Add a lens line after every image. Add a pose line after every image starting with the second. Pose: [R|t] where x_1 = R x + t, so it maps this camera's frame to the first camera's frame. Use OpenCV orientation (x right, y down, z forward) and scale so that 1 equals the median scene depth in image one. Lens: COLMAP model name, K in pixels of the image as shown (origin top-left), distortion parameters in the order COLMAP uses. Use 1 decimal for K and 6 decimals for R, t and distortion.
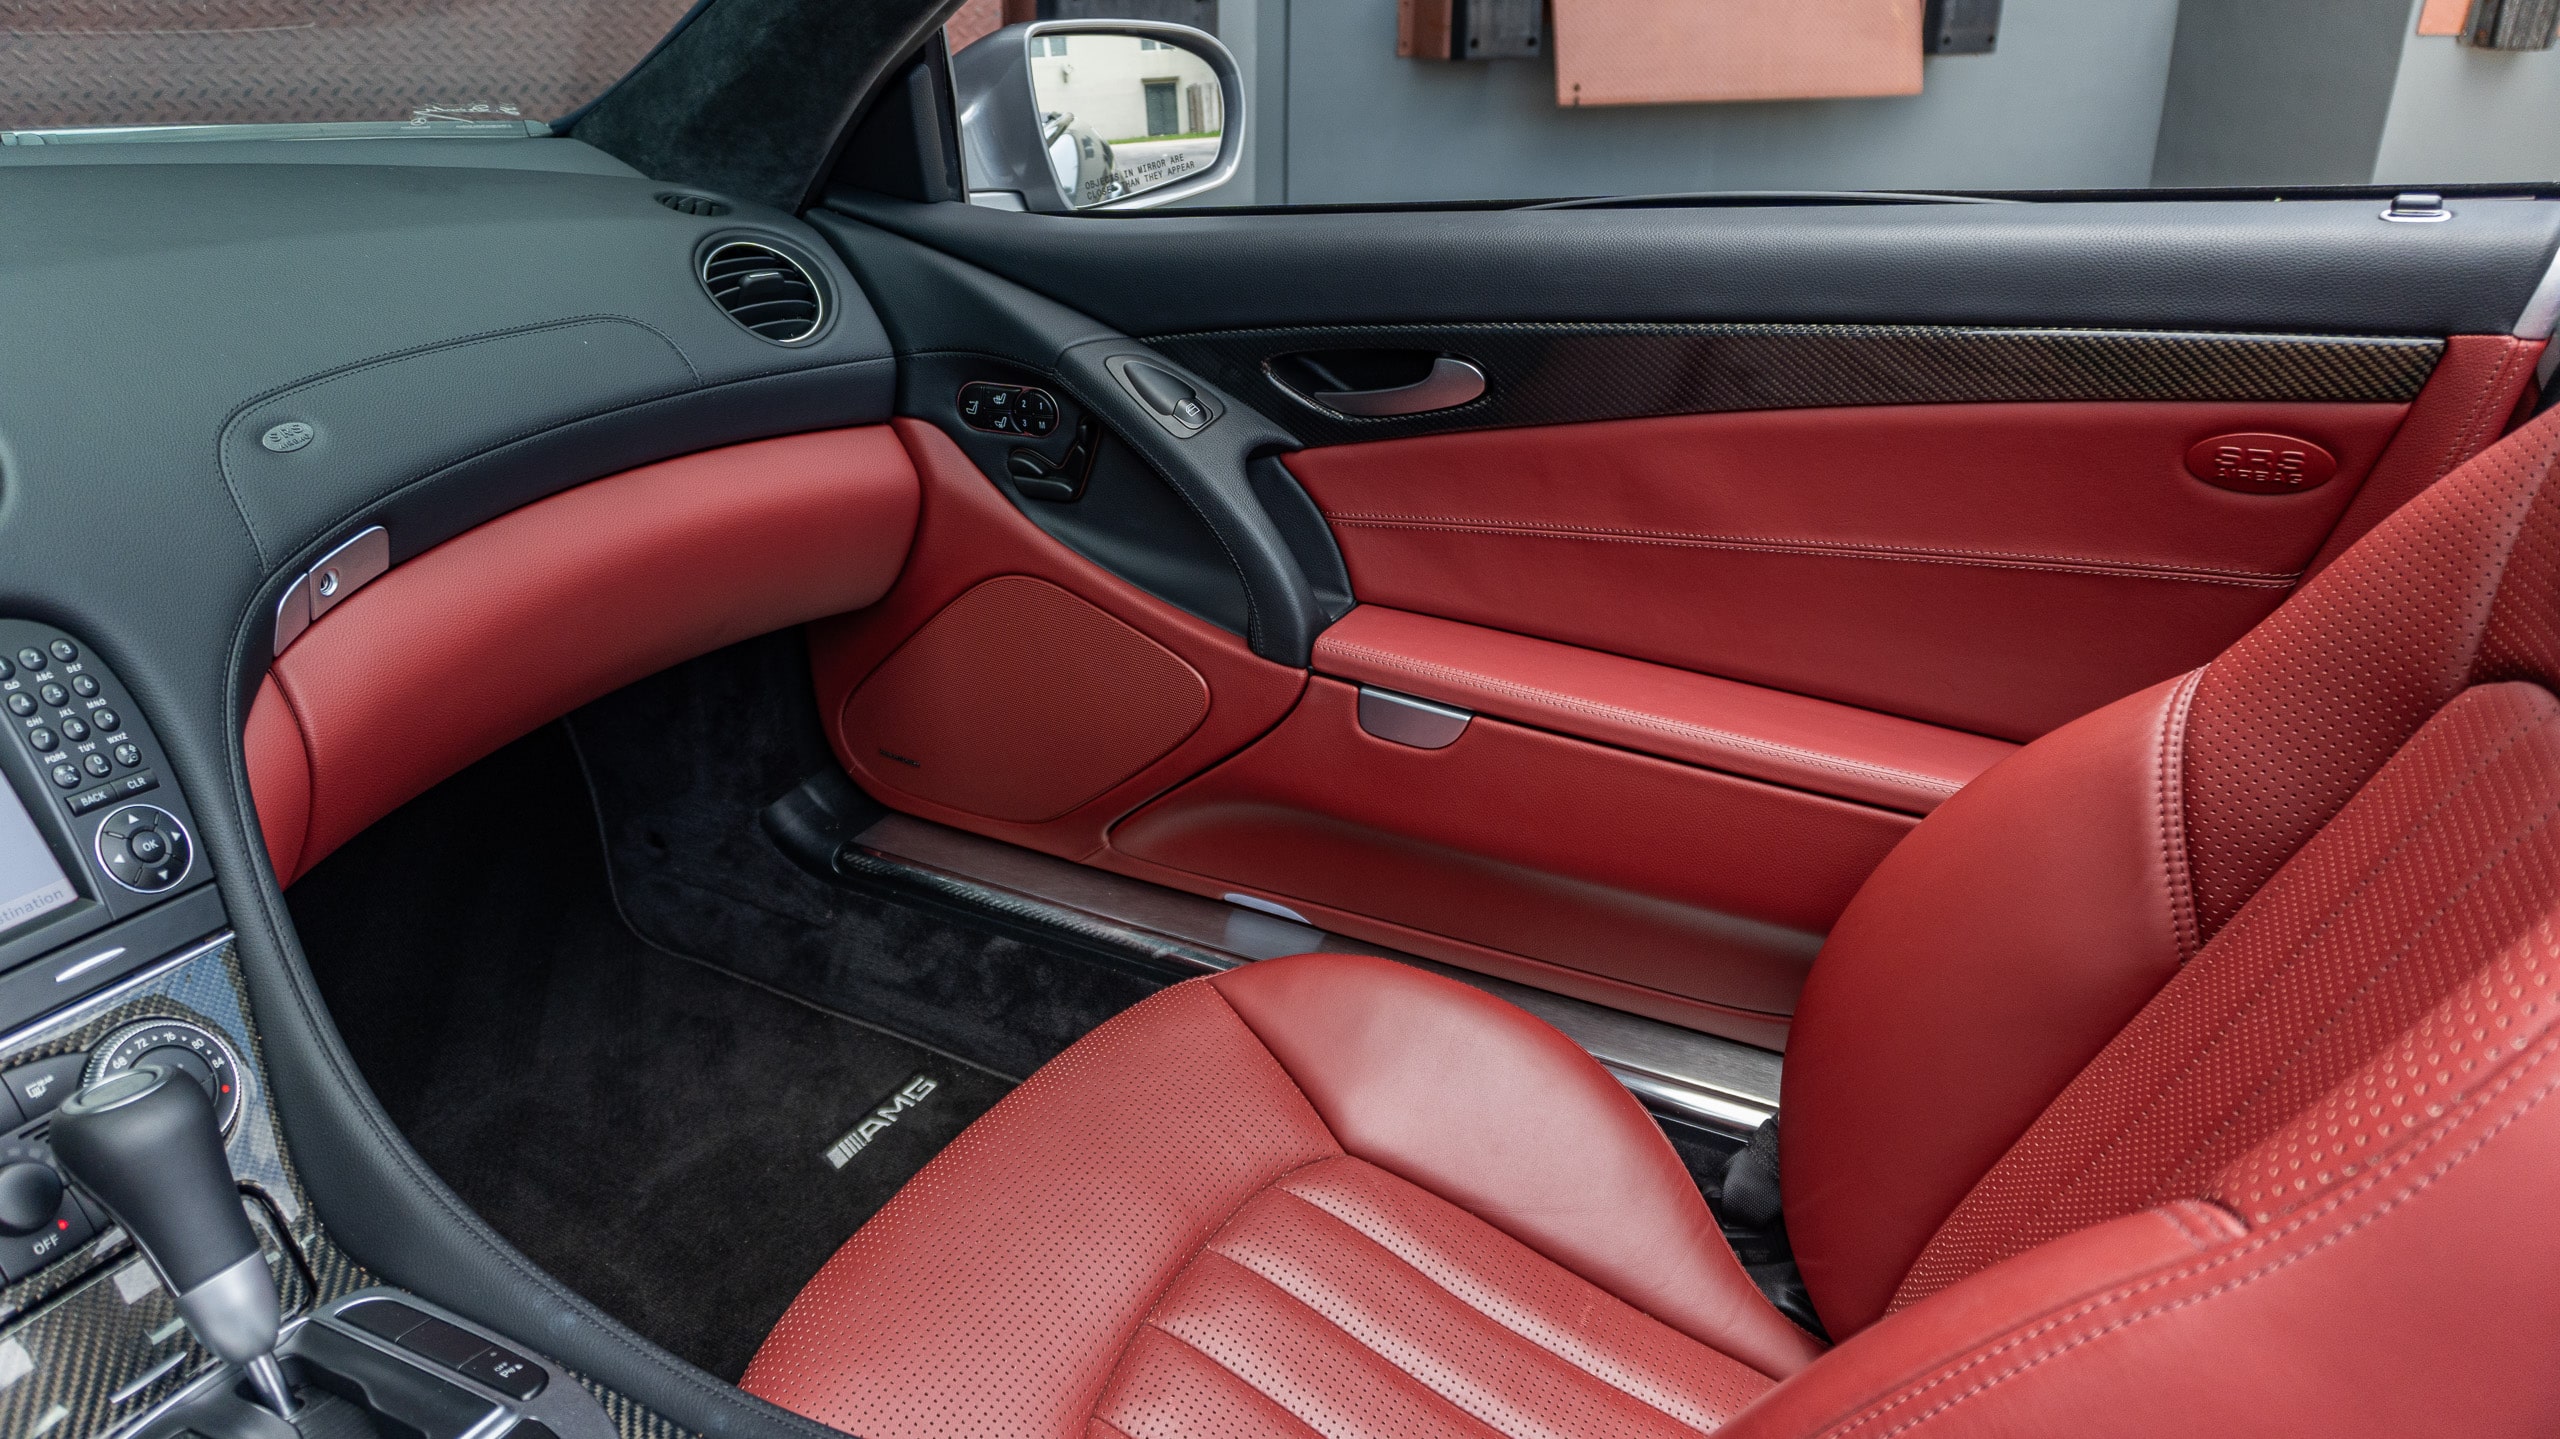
lens RADIAL K [[1713.6, 0, 1279.1], [0, 1713.6, 683.3], [0, 0, 1]] dist [-0.021538, -0.000179]
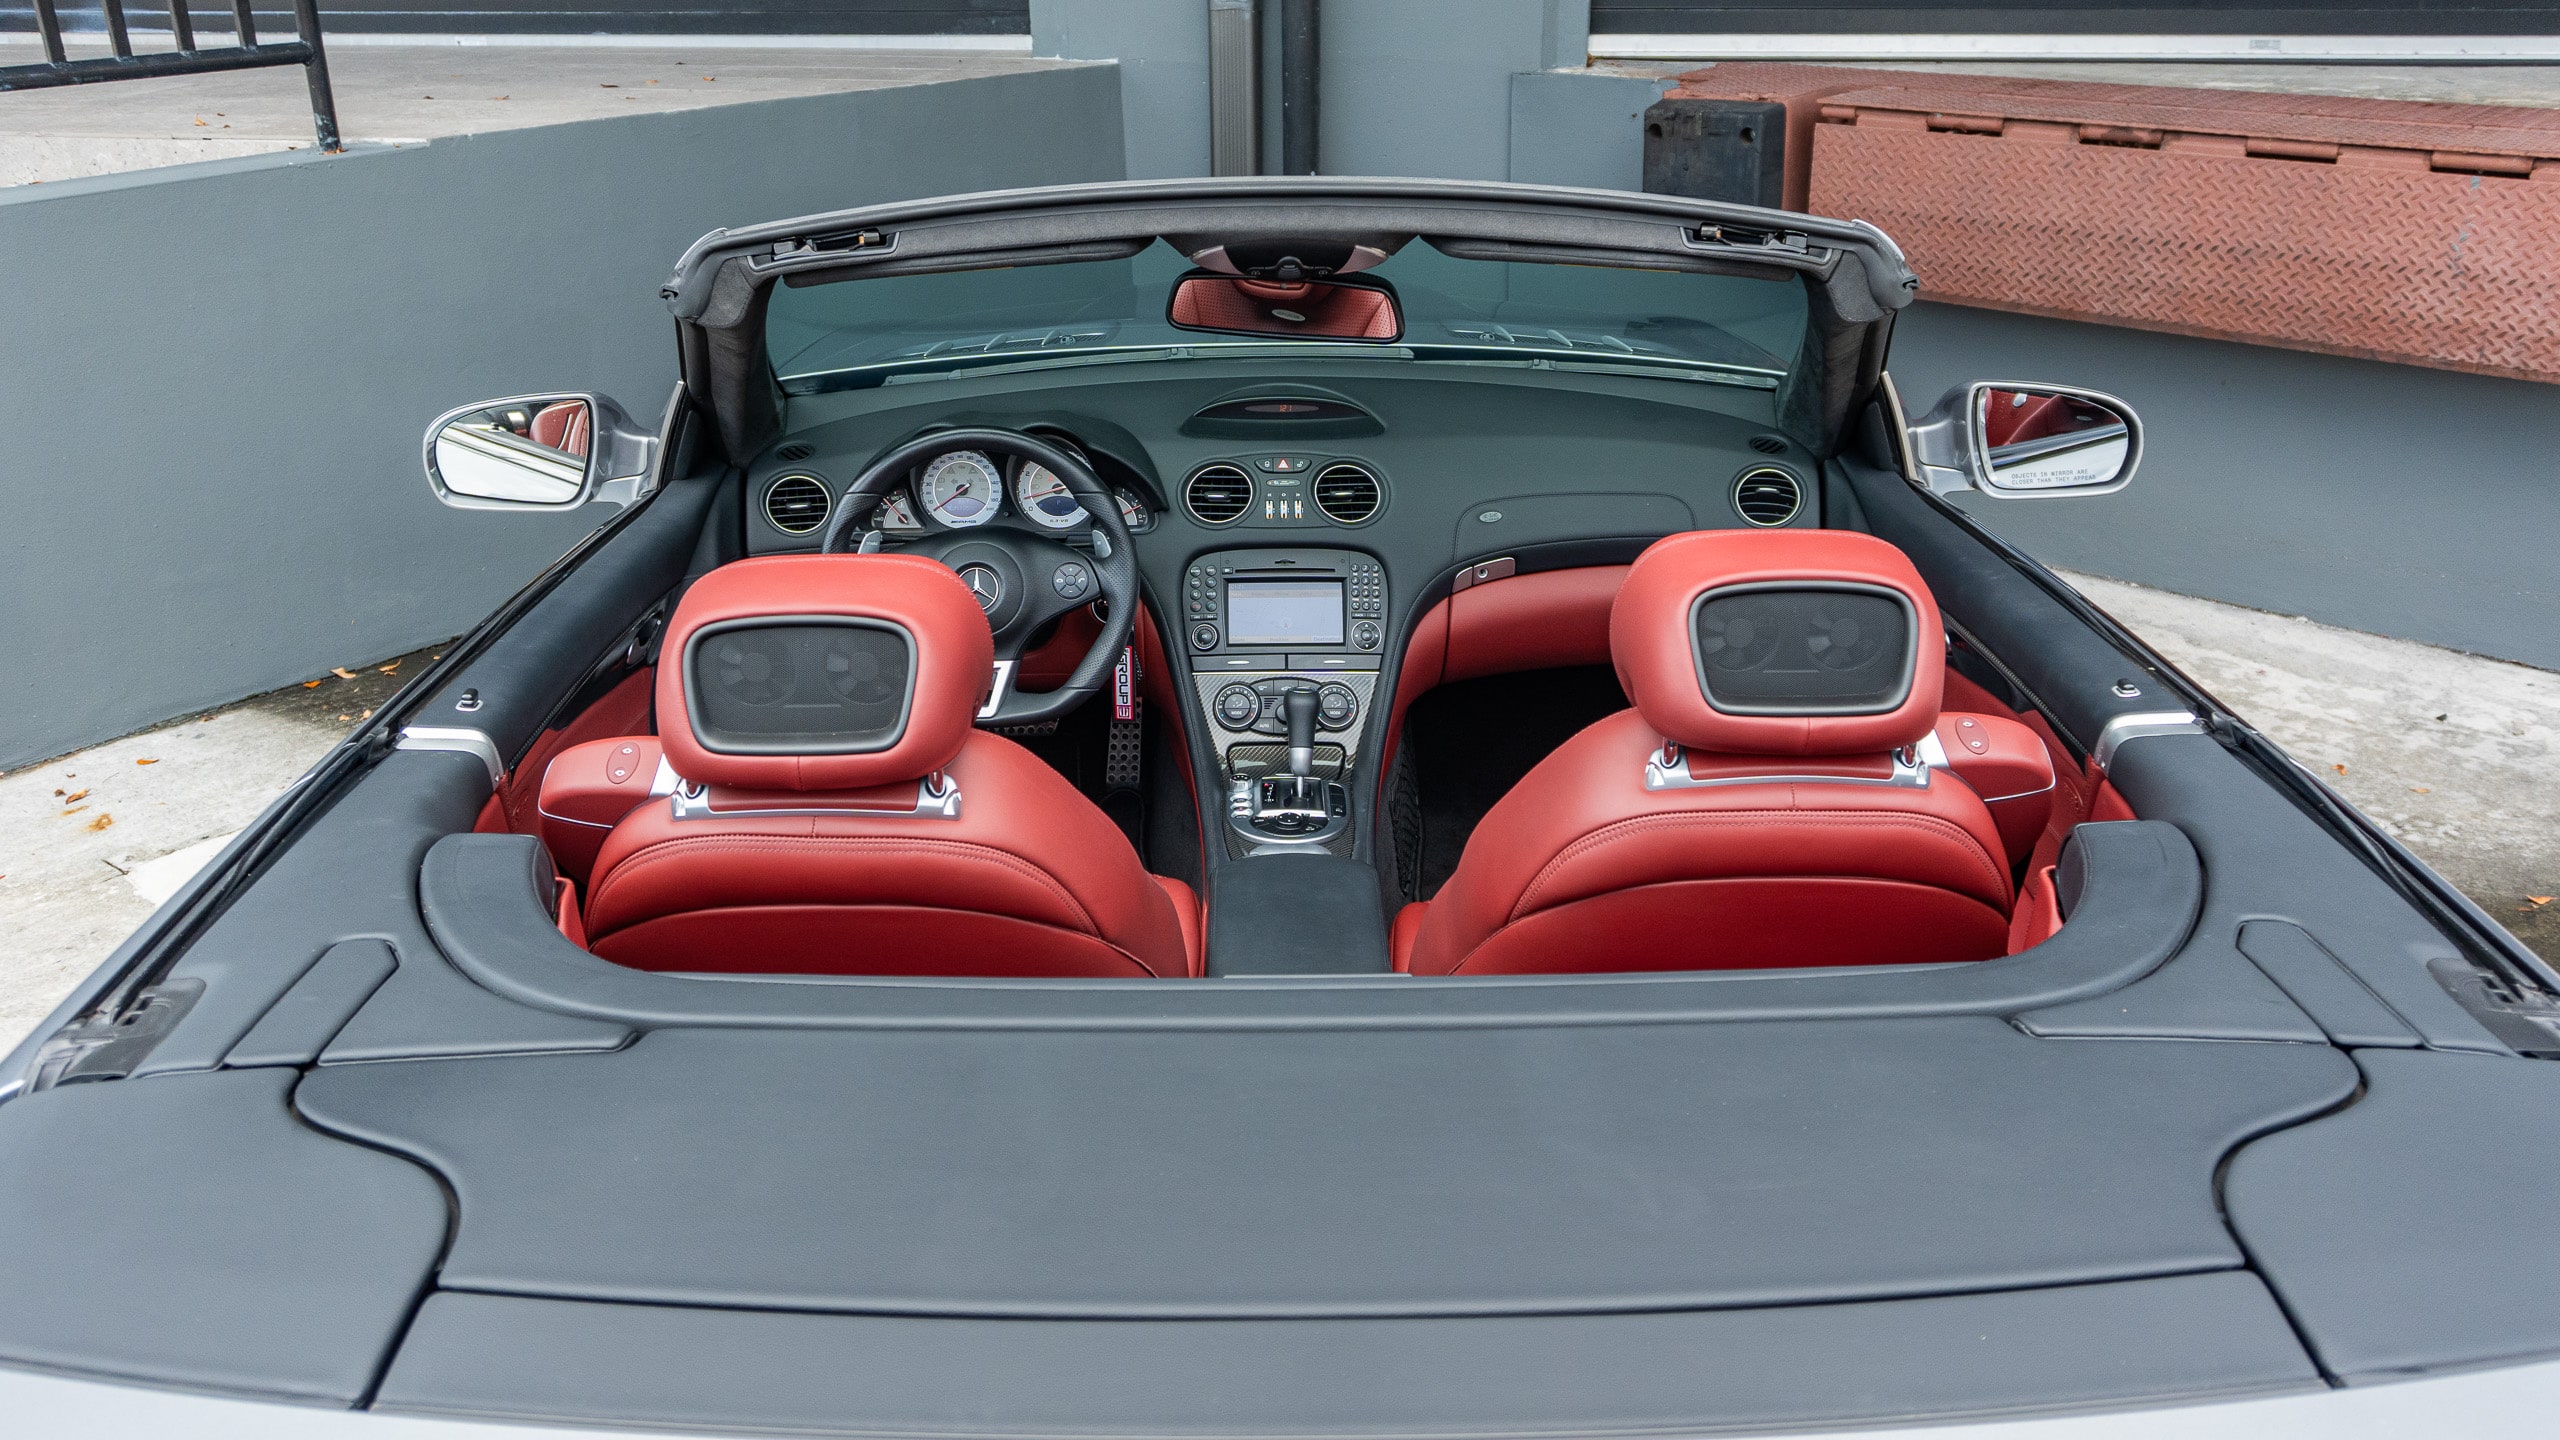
lens RADIAL K [[2047.1, 0, 1264.0], [0, 2047.1, 730.1], [0, 0, 1]] dist [0.010560, -0.001898]
pose [[0.454560, 0.333284, -0.826013, 1.492816], [-0.323397, 0.925829, 0.195591, -0.258406], [0.829934, 0.178222, 0.528628, -0.685707]]
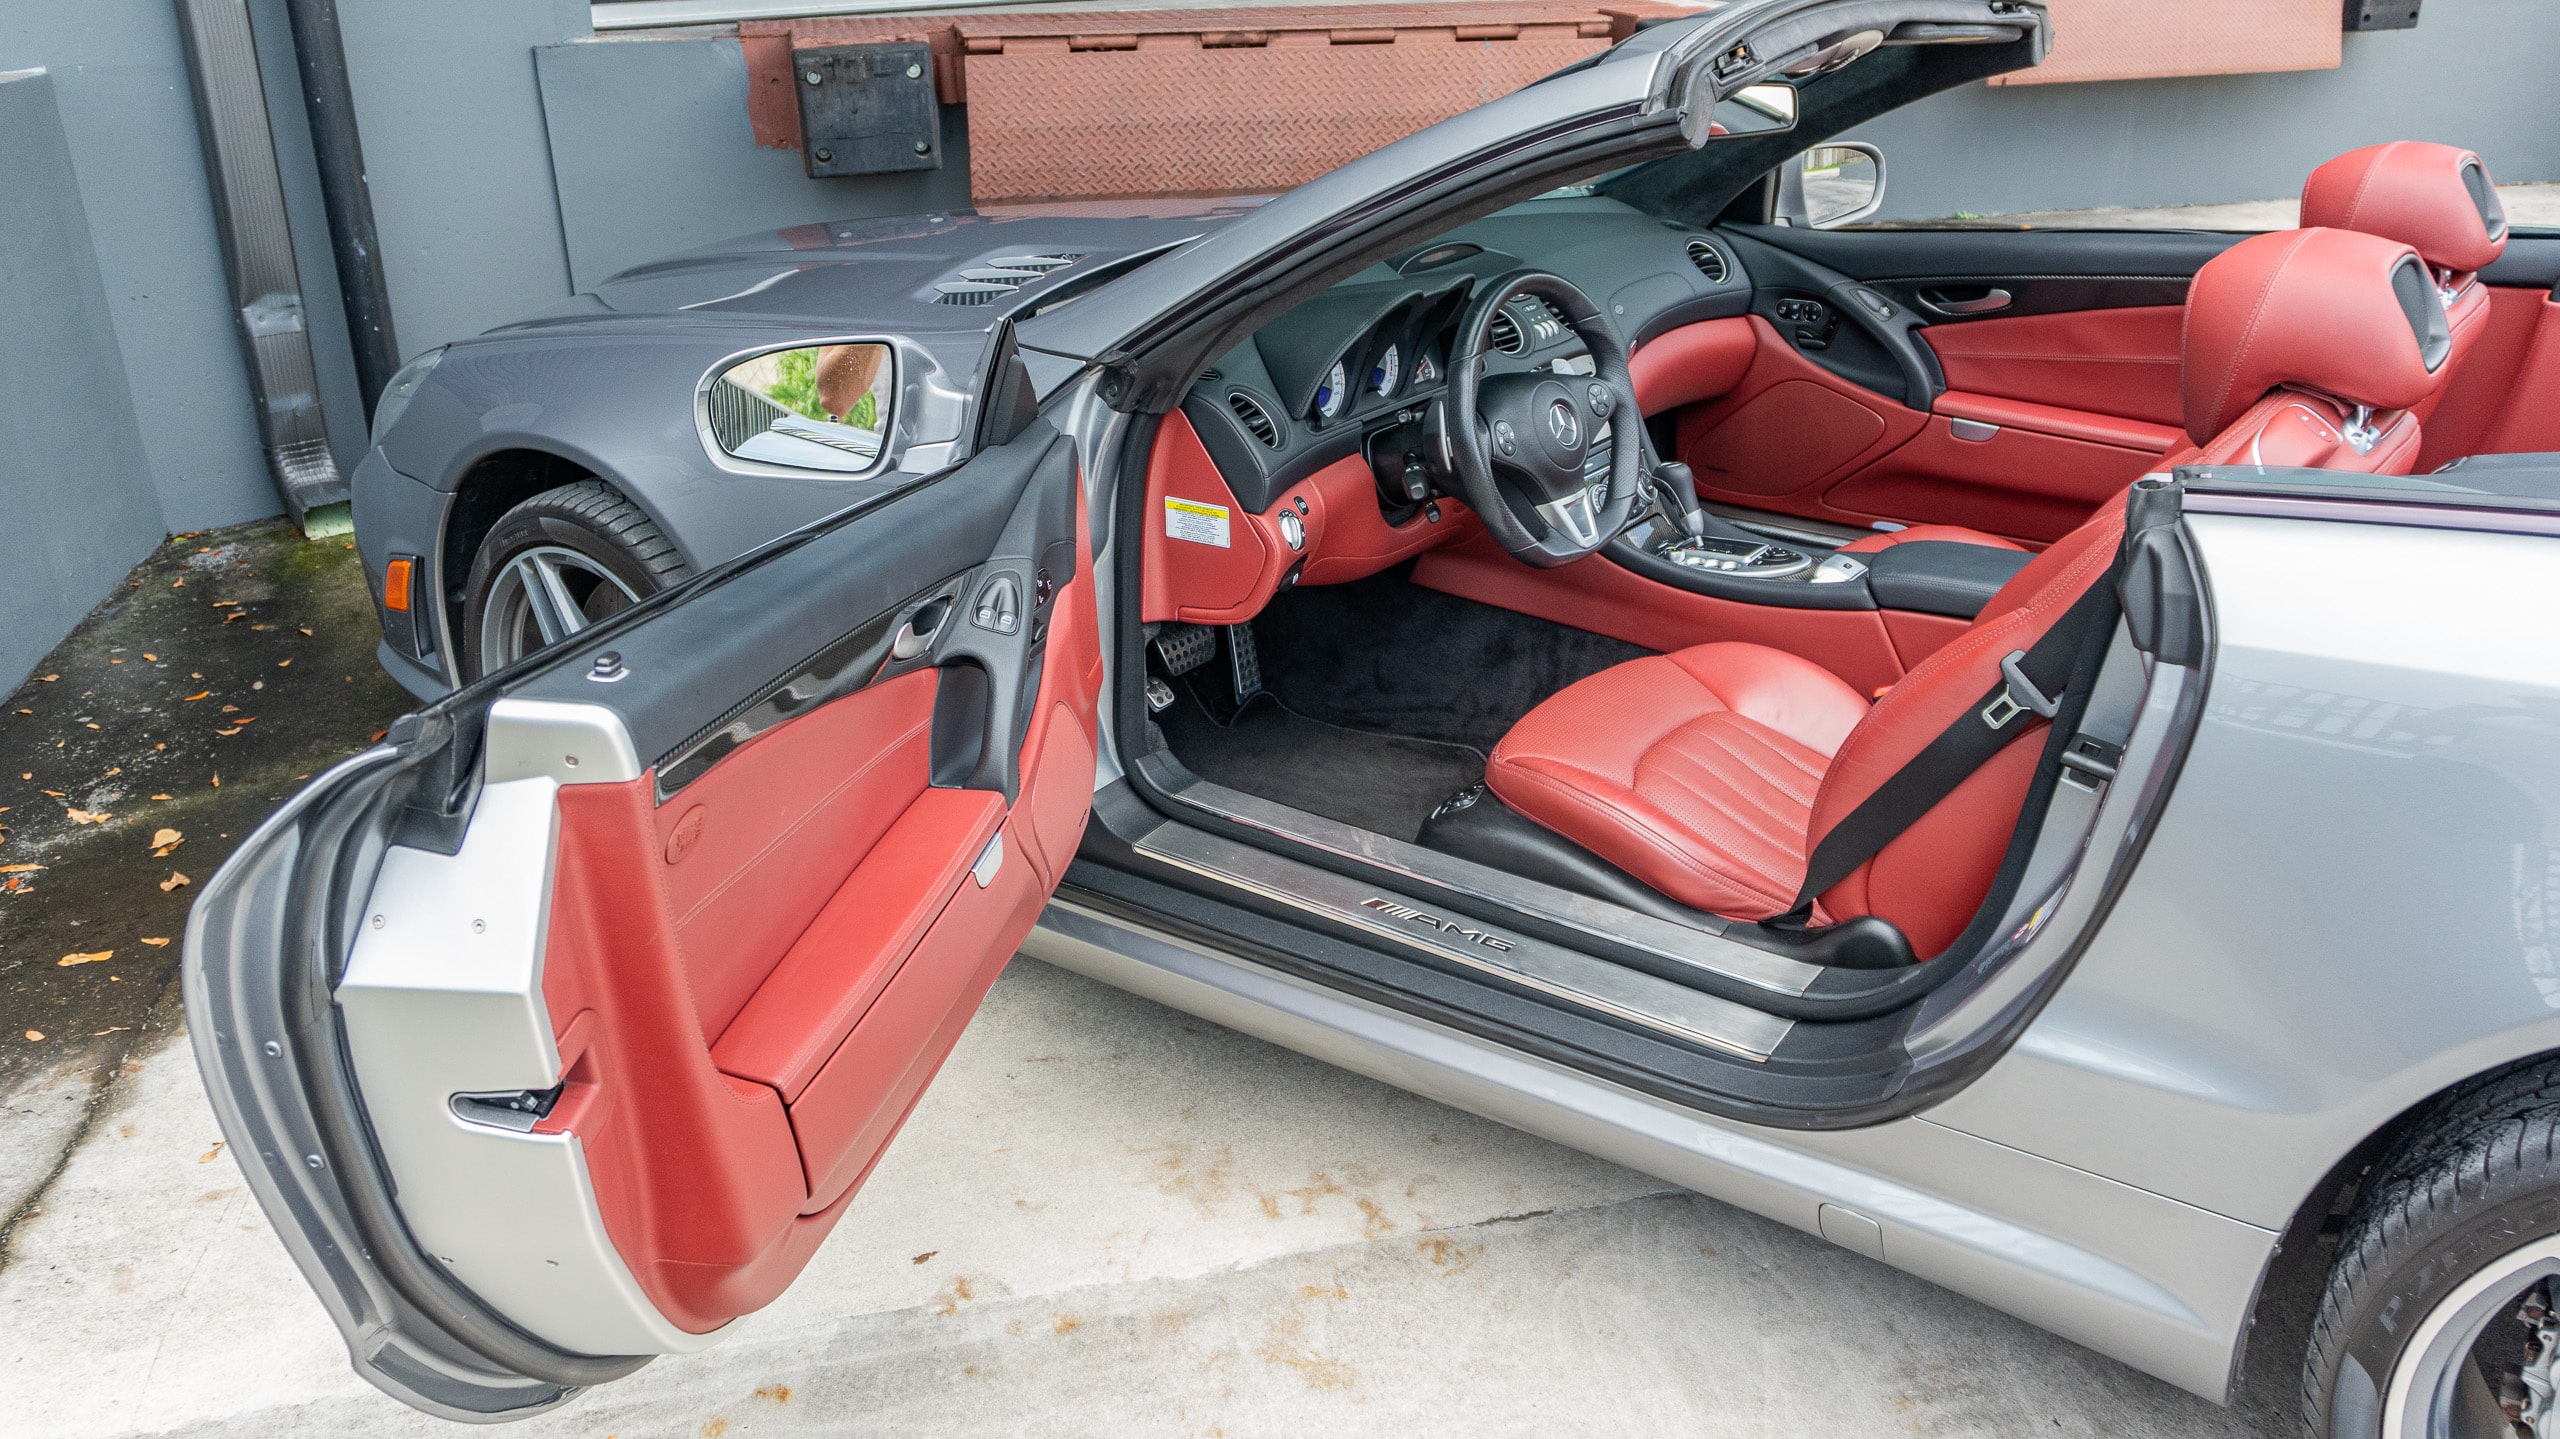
lens RADIAL K [[2003.9, 0, 1268.0], [0, 2003.9, 709.8], [0, 0, 1]] dist [0.004772, -0.000913]
pose [[0.986945, 0.036808, -0.156794, -0.455949], [-0.035940, 0.999319, 0.008368, 0.430457], [0.156995, -0.002623, 0.987596, -2.030695]]
